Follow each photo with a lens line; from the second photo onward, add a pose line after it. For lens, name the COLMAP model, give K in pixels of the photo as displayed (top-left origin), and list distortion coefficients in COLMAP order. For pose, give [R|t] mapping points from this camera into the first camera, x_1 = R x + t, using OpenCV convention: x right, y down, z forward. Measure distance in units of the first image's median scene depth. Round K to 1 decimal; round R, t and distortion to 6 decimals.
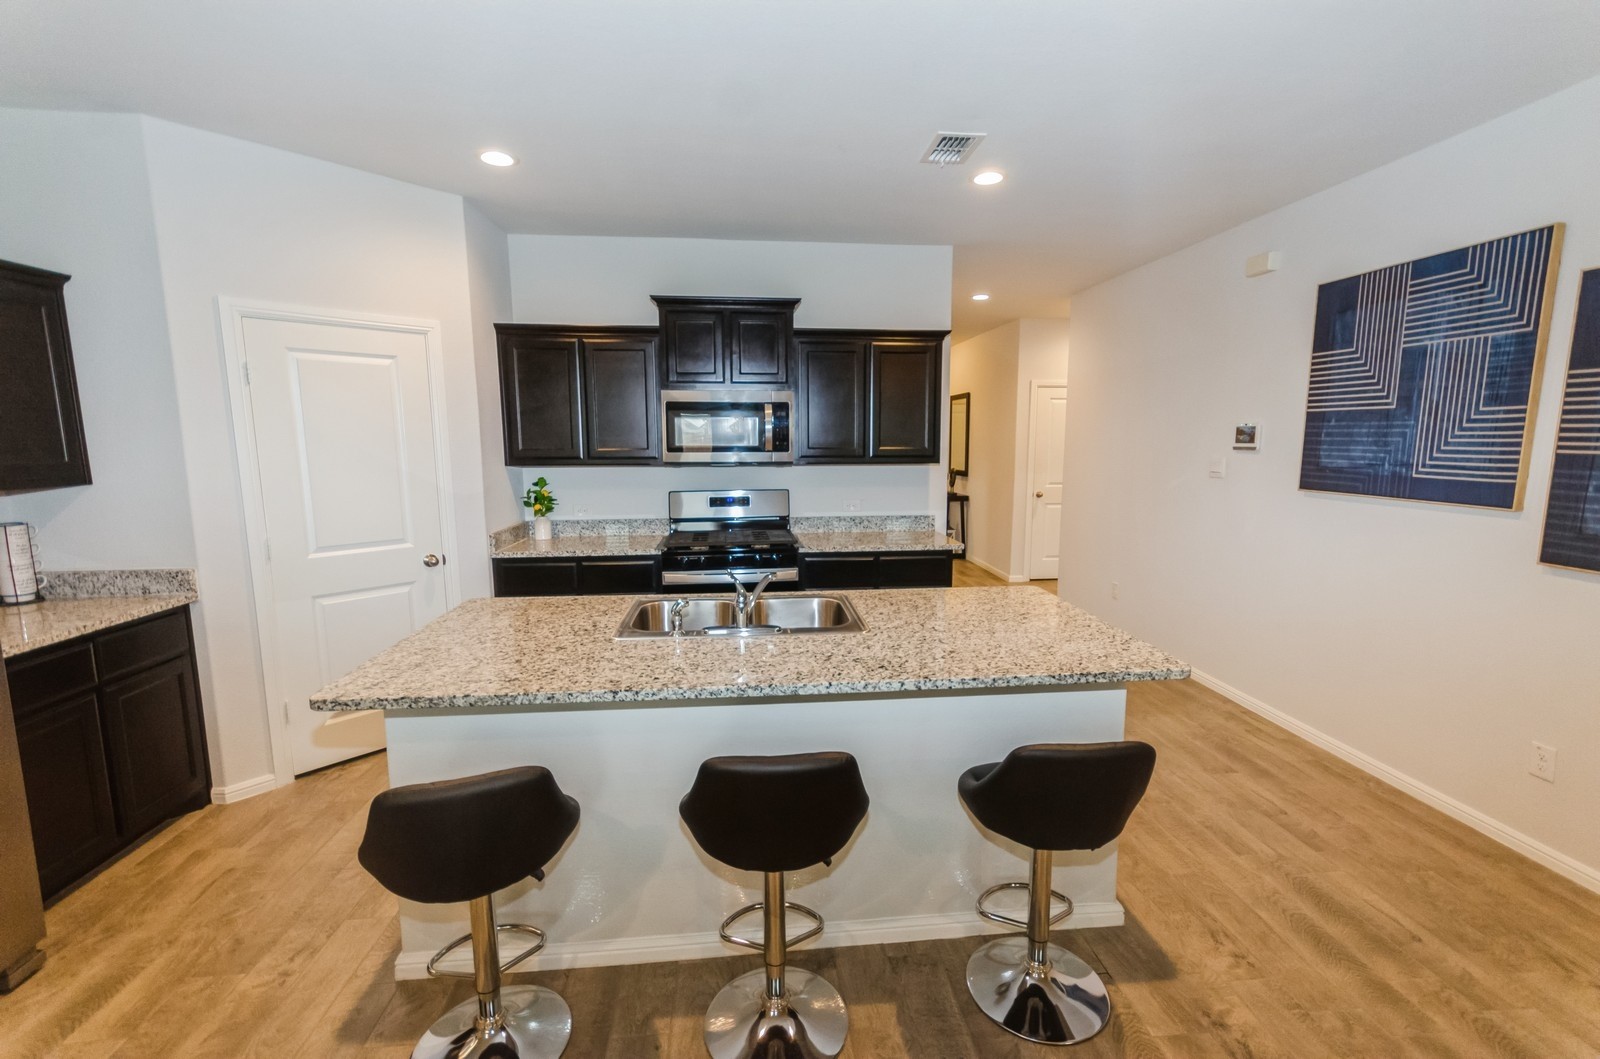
lens RADIAL K [[698.8, 0, 808.9], [0, 698.8, 538.0], [0, 0, 1]] dist [0.004911, -0.000119]
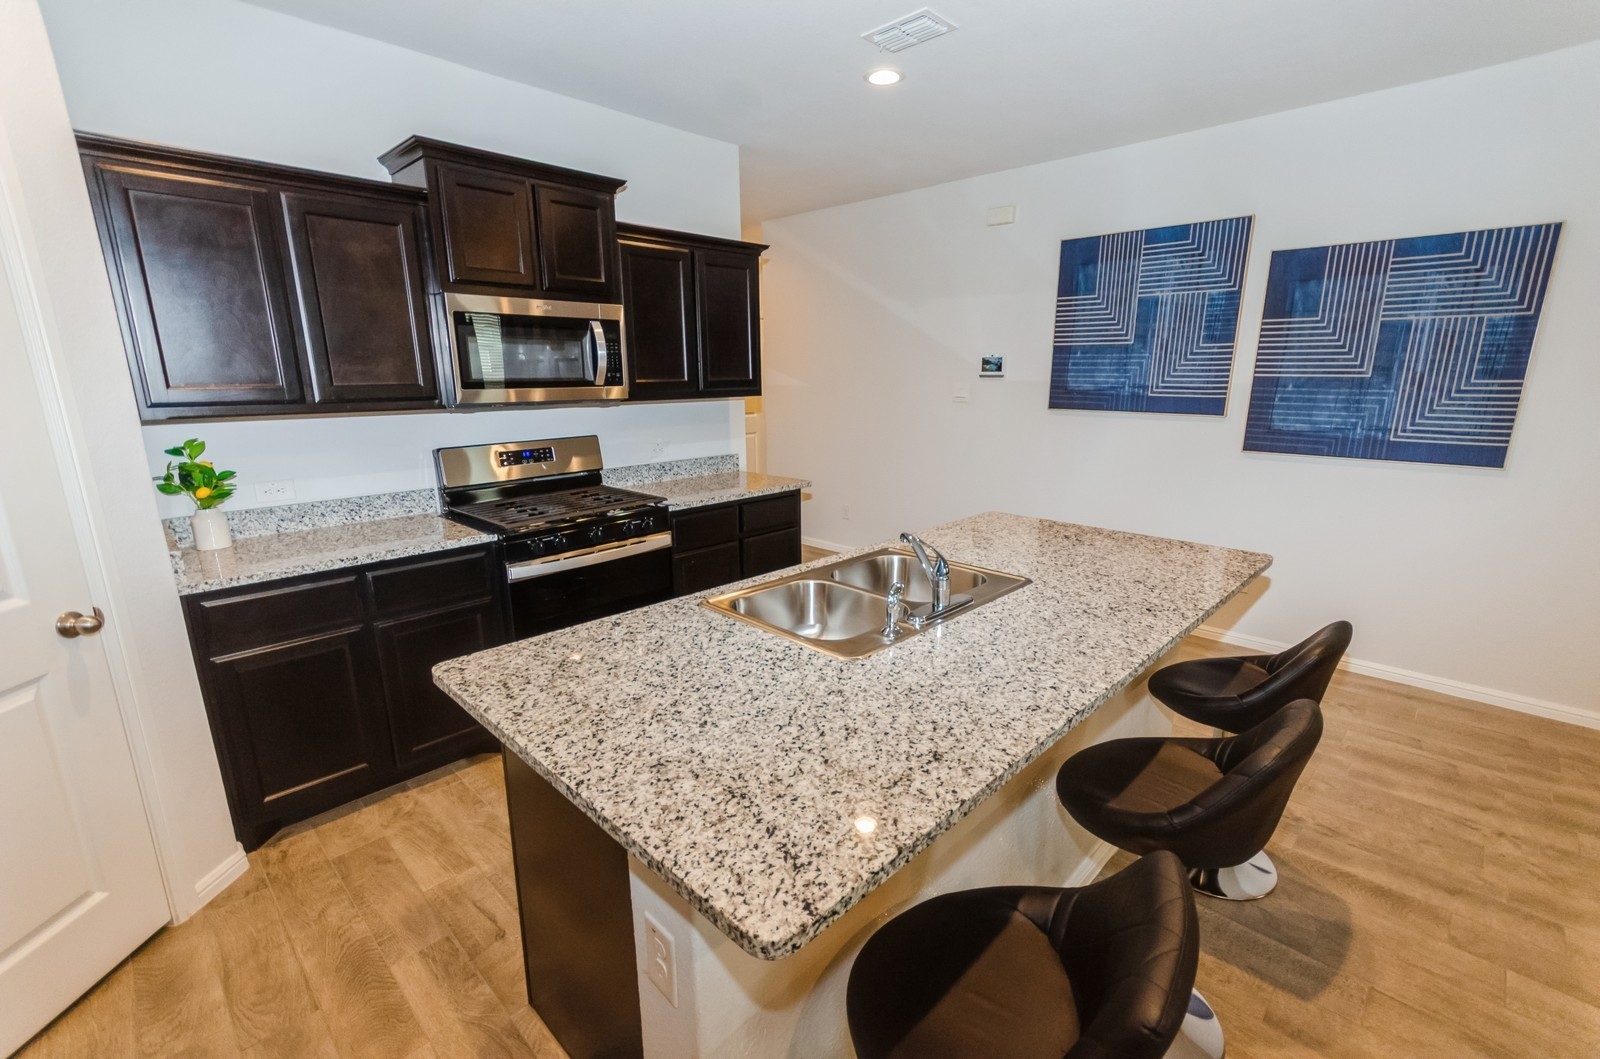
lens RADIAL K [[698.8, 0, 808.9], [0, 698.8, 538.0], [0, 0, 1]] dist [0.004911, -0.000119]
pose [[0.766804, -0.152162, 0.623586, -0.497707], [0.093927, 0.987638, 0.125496, -0.044268], [-0.634972, -0.037659, 0.771616, 0.342616]]
